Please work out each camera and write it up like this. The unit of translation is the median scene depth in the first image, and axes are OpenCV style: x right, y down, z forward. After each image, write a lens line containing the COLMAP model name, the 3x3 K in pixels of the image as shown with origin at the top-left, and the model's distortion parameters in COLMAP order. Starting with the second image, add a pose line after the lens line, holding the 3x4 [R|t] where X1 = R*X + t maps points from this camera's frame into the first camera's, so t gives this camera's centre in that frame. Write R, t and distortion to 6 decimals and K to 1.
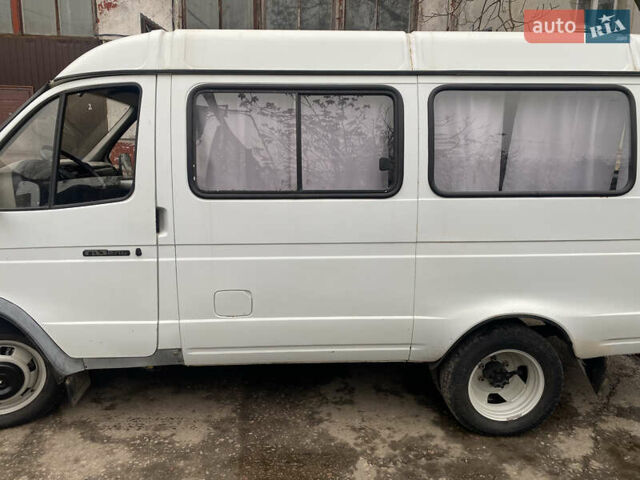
lens RADIAL K [[483.0, 0, 320.0], [0, 483.0, 240.0], [0, 0, 1]] dist [0.000036, 0.005891]
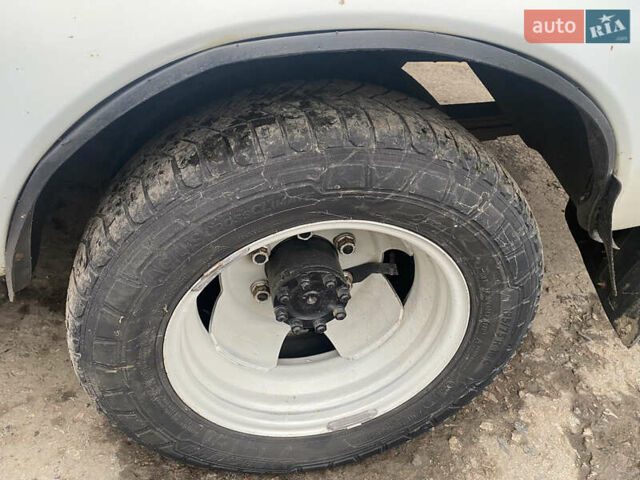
lens RADIAL K [[483.0, 0, 320.0], [0, 483.0, 240.0], [0, 0, 1]] dist [0.000036, 0.005891]
pose [[0.987453, -0.045566, 0.151194, 0.363838], [-0.025770, 0.898128, 0.438978, 0.146459], [-0.155794, -0.437366, 0.885686, 0.837248]]
